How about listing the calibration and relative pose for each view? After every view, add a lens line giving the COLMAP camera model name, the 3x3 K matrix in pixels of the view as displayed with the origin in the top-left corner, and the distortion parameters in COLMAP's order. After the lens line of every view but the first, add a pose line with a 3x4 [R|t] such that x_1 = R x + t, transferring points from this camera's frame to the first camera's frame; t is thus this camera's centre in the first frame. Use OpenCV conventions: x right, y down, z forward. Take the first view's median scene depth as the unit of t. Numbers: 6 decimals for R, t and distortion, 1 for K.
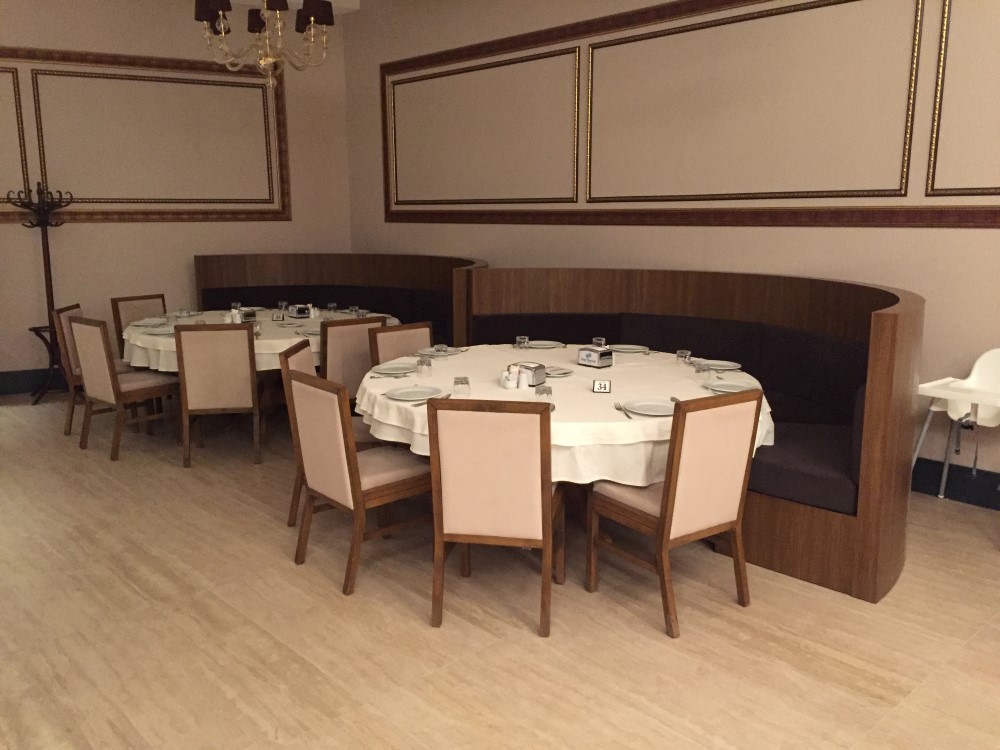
lens RADIAL K [[850.8, 0, 501.1], [0, 850.8, 370.4], [0, 0, 1]] dist [0.086898, -0.112199]
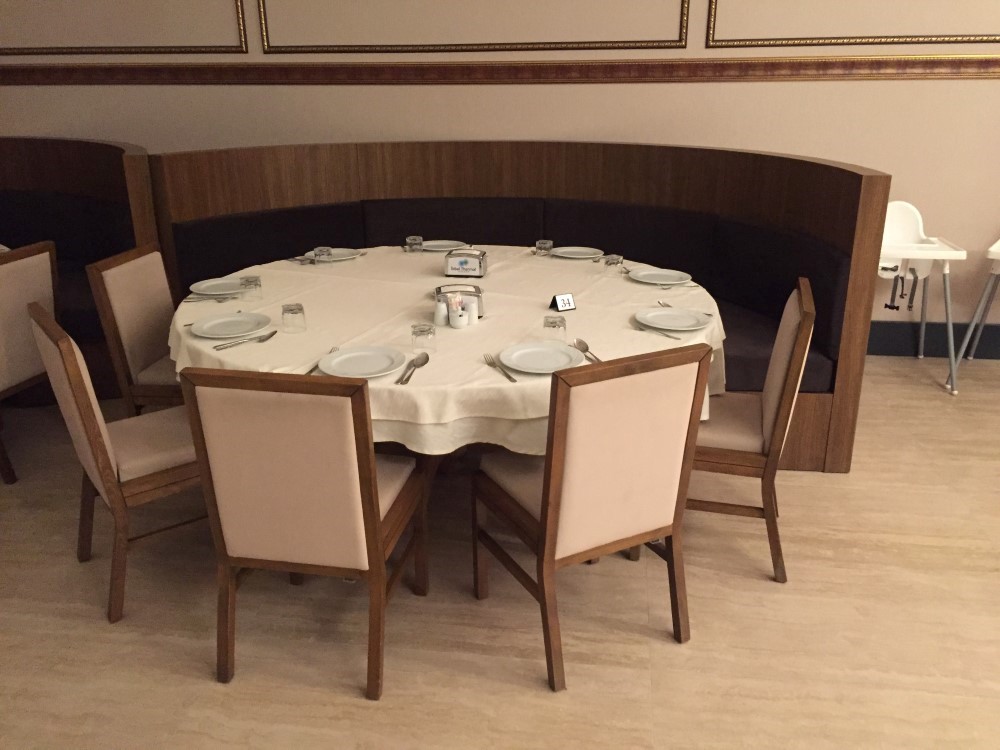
lens RADIAL K [[850.8, 0, 501.1], [0, 850.8, 370.4], [0, 0, 1]] dist [0.086898, -0.112199]
pose [[0.777909, -0.214879, 0.590495, -0.345390], [0.122011, 0.973482, 0.193511, -0.067920], [-0.616418, -0.078487, 0.783498, 0.374798]]
